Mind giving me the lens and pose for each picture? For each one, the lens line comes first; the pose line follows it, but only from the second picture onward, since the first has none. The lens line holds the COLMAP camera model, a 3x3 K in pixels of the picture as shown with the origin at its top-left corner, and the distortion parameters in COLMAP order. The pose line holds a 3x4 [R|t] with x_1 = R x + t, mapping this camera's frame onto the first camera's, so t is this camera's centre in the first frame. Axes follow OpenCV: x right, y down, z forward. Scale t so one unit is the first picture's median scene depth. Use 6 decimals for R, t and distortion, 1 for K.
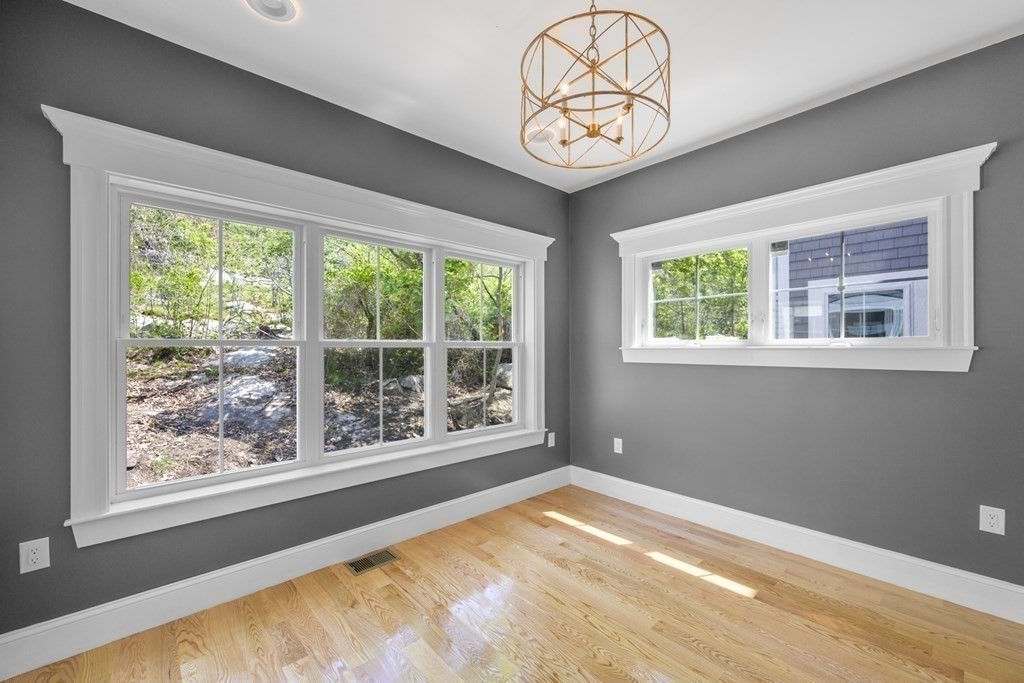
lens RADIAL K [[418.8, 0, 529.7], [0, 418.8, 342.5], [0, 0, 1]] dist [0.004047, 0.000854]
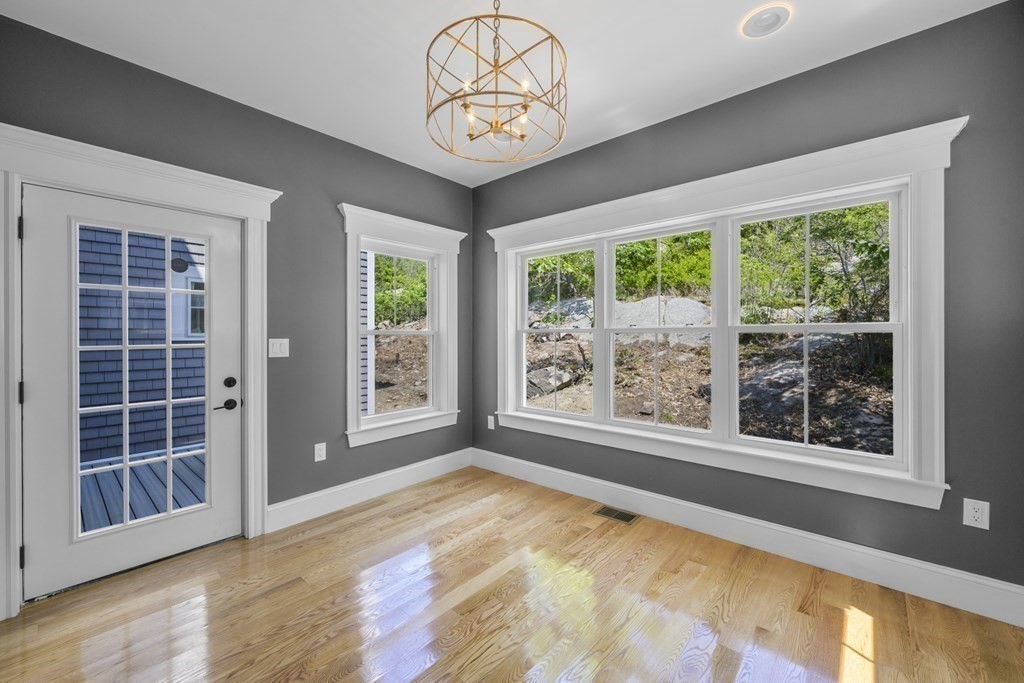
lens RADIAL K [[418.8, 0, 508.4], [0, 418.8, 333.1], [0, 0, 1]] dist [0.004047, 0.000854]
pose [[0.092823, -0.001721, -0.995681, 0.698797], [0.014545, 0.999894, -0.000373, 0.008161], [0.995576, -0.014447, 0.092838, 0.544689]]
